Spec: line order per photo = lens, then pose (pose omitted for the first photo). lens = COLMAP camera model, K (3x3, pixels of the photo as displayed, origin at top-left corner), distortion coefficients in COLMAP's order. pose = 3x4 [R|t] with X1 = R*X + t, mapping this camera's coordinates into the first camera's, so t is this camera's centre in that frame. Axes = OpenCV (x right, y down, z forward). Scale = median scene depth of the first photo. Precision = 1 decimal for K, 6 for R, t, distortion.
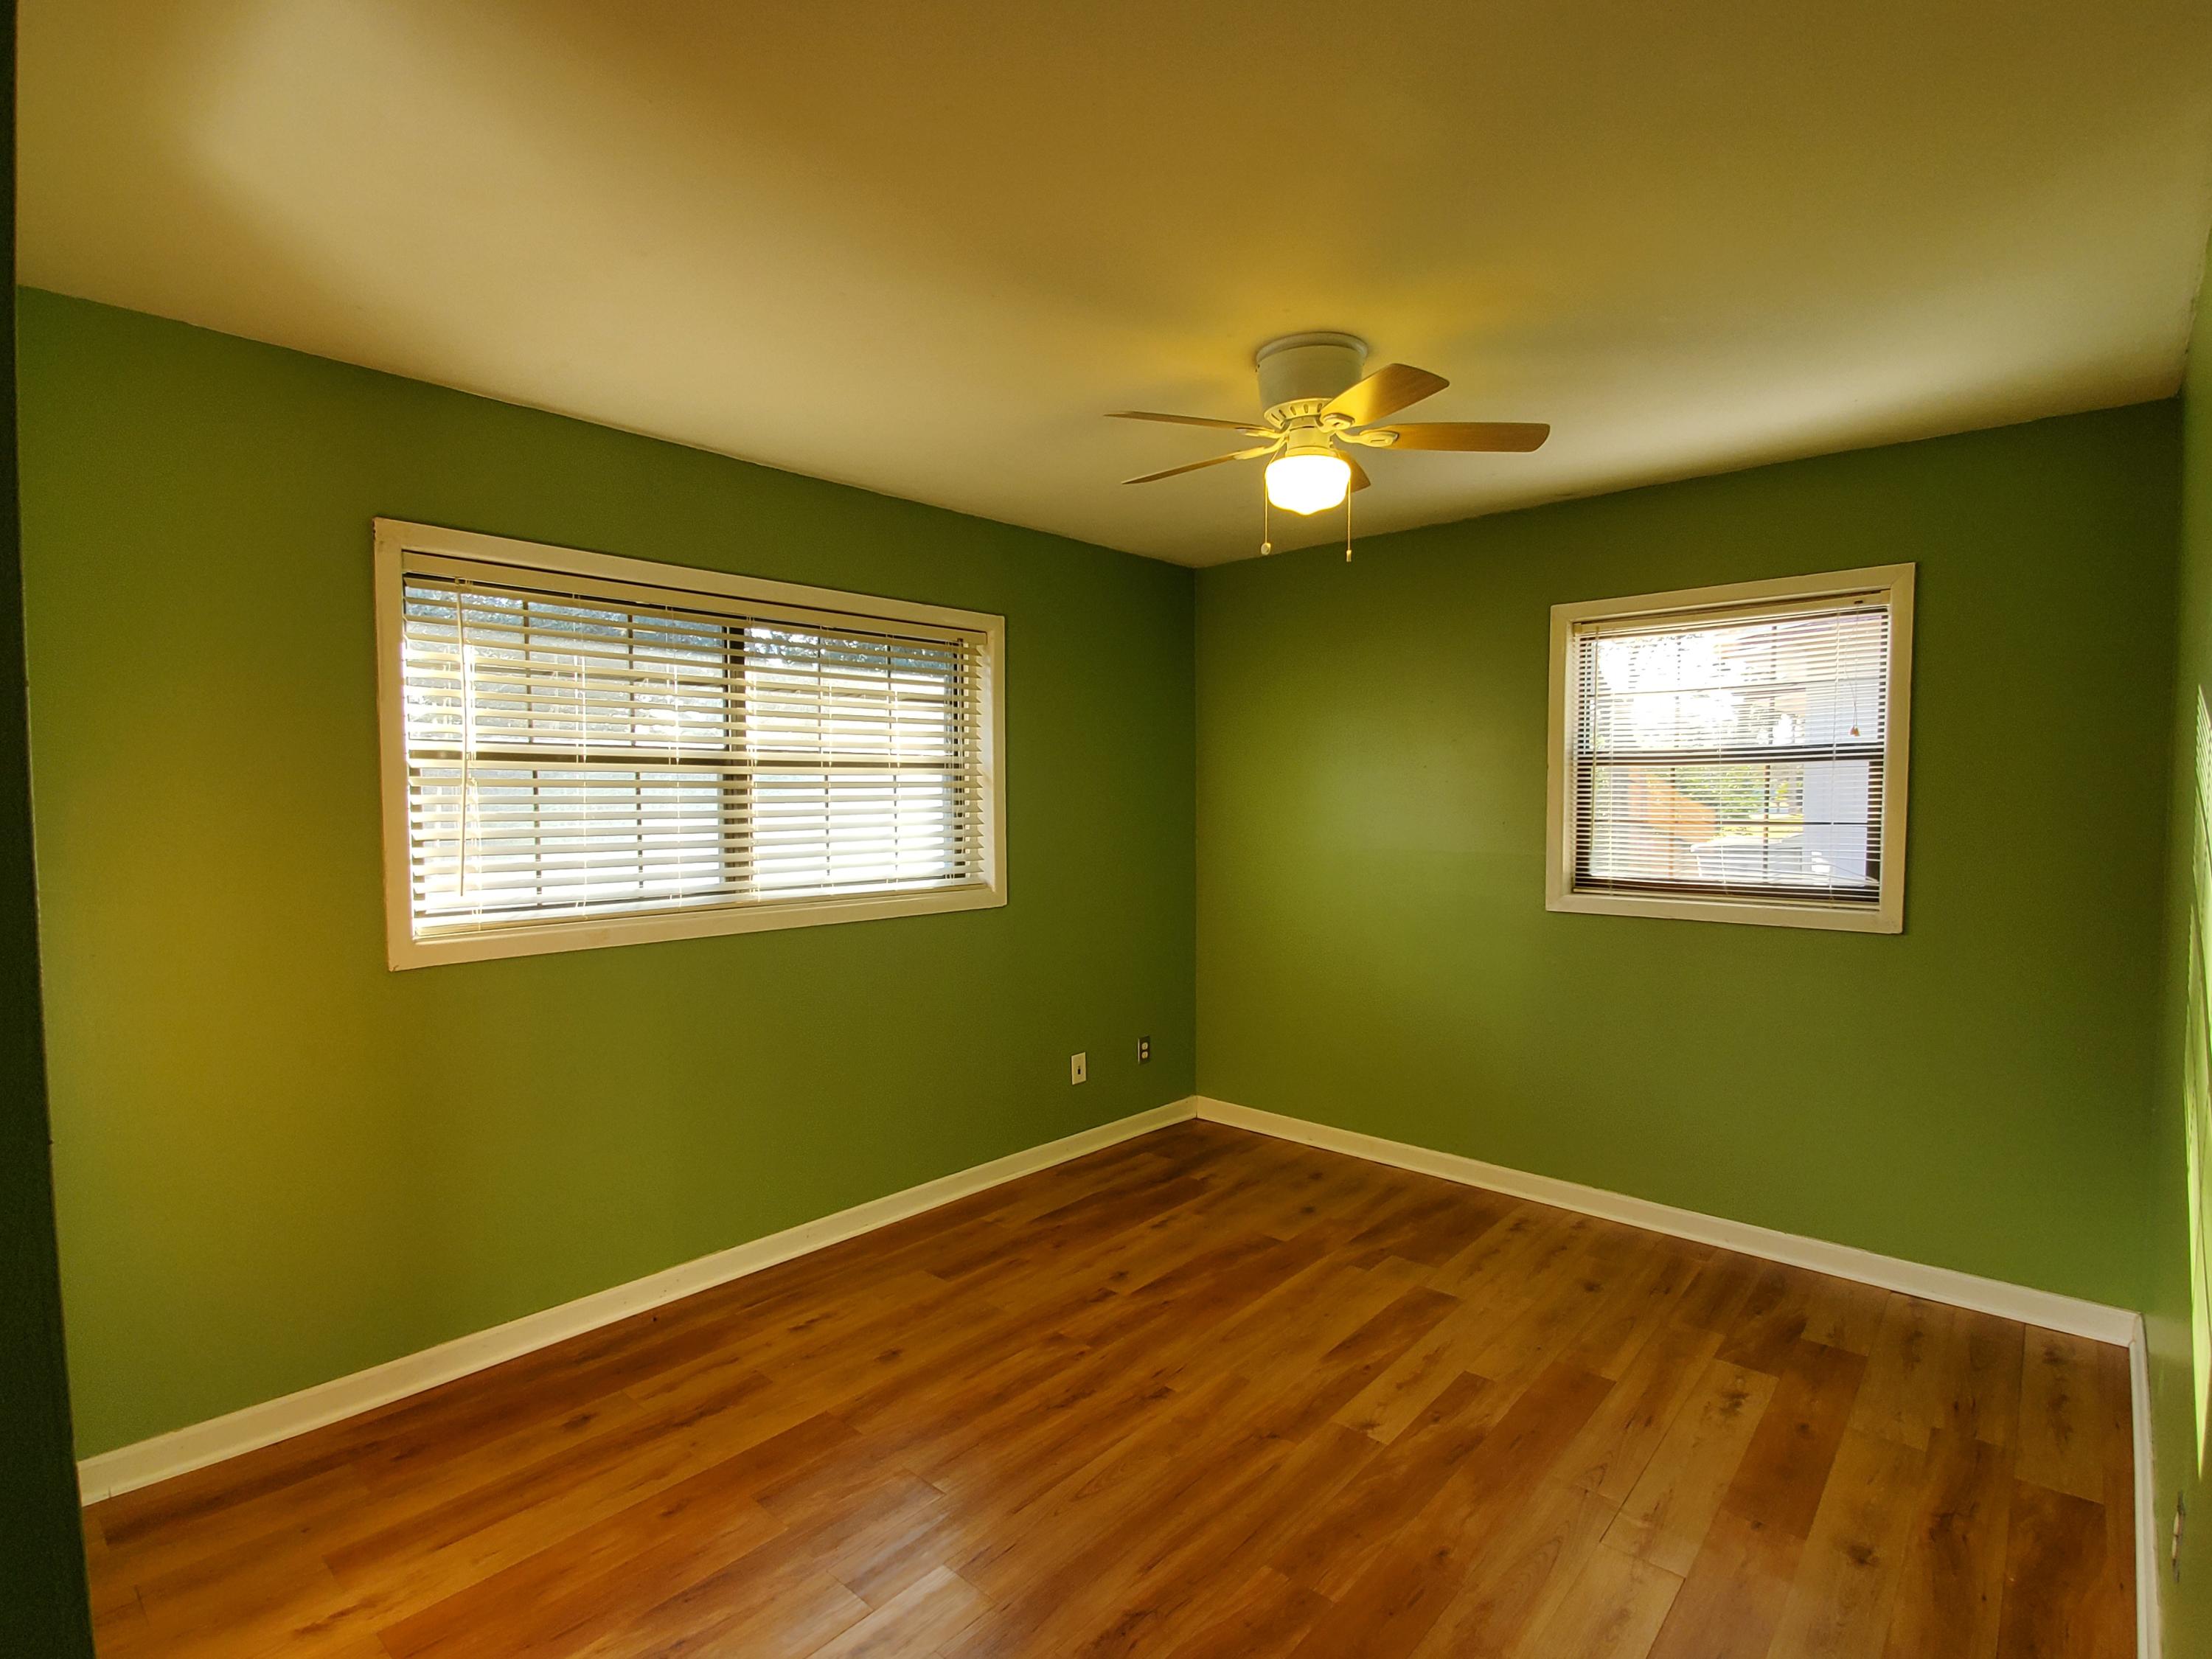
lens RADIAL K [[1077.0, 0, 1123.2], [0, 1077.0, 833.4], [0, 0, 1]] dist [-0.006511, -0.004839]
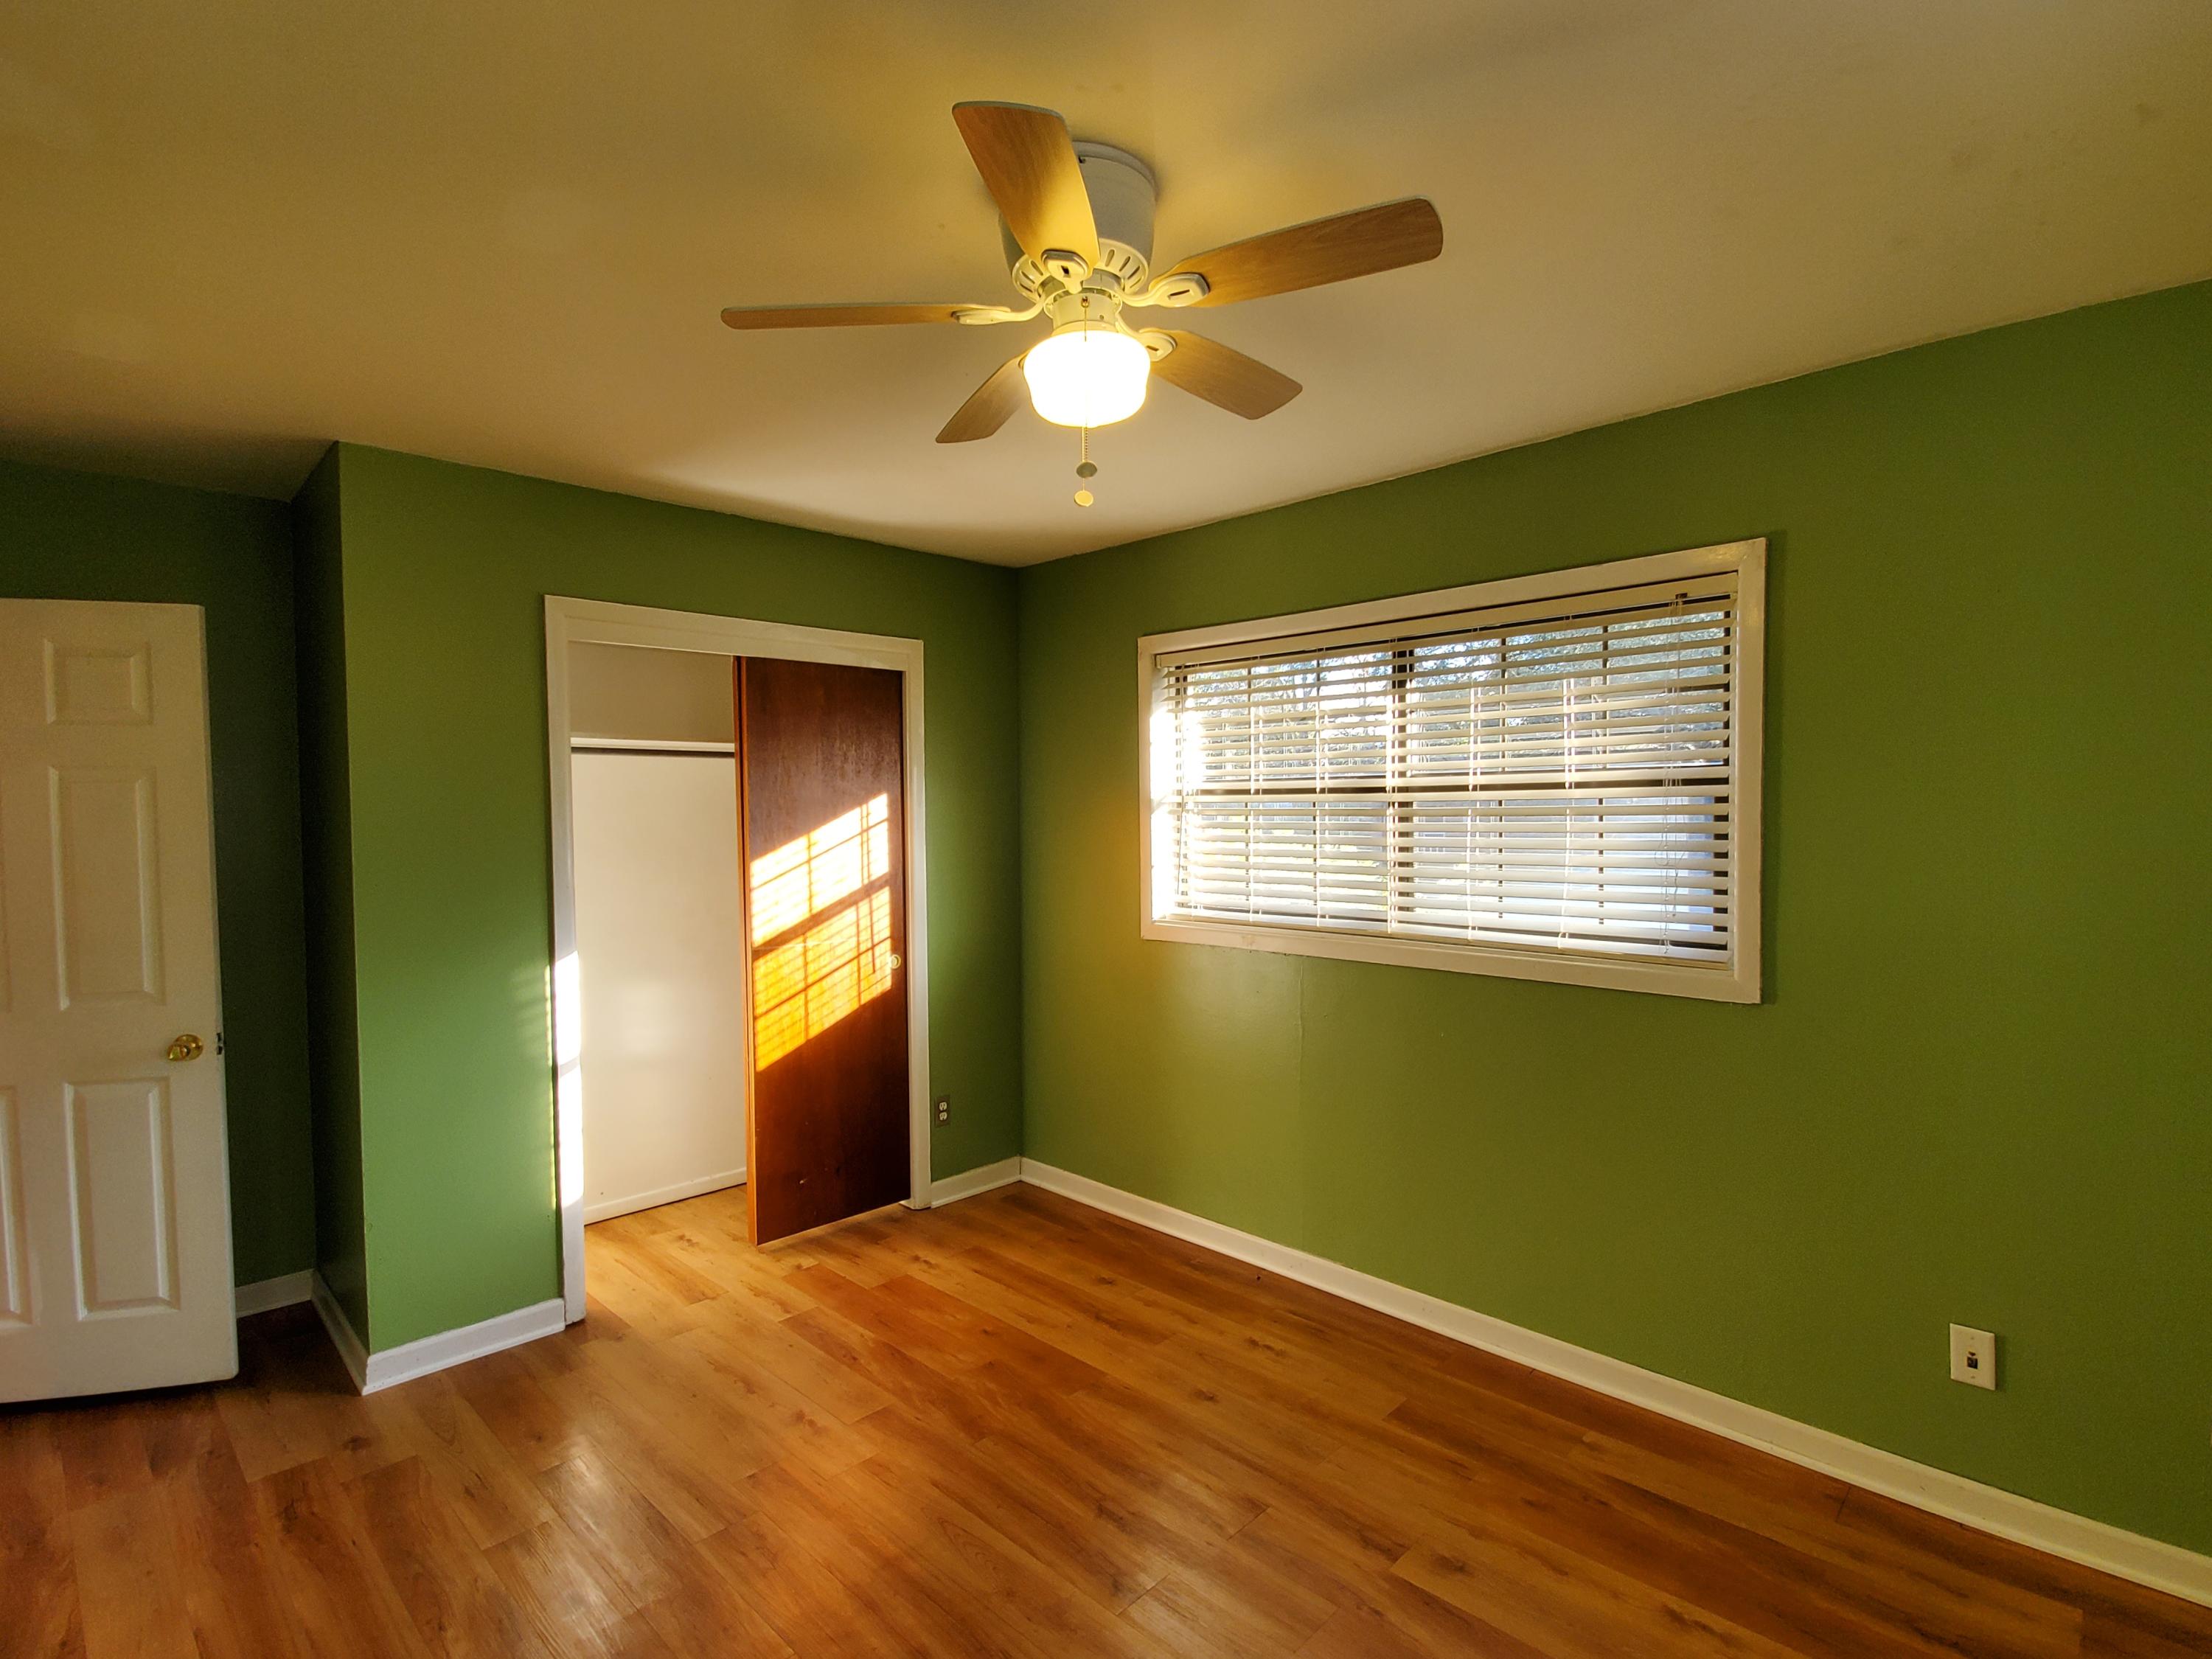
lens RADIAL K [[1077.0, 0, 1123.6], [0, 1077.0, 830.7], [0, 0, 1]] dist [-0.006511, -0.004839]
pose [[-0.043095, 0.024041, -0.998782, 0.706588], [-0.033340, 0.999119, 0.025488, -0.049863], [0.998515, 0.034398, -0.042256, 0.888177]]
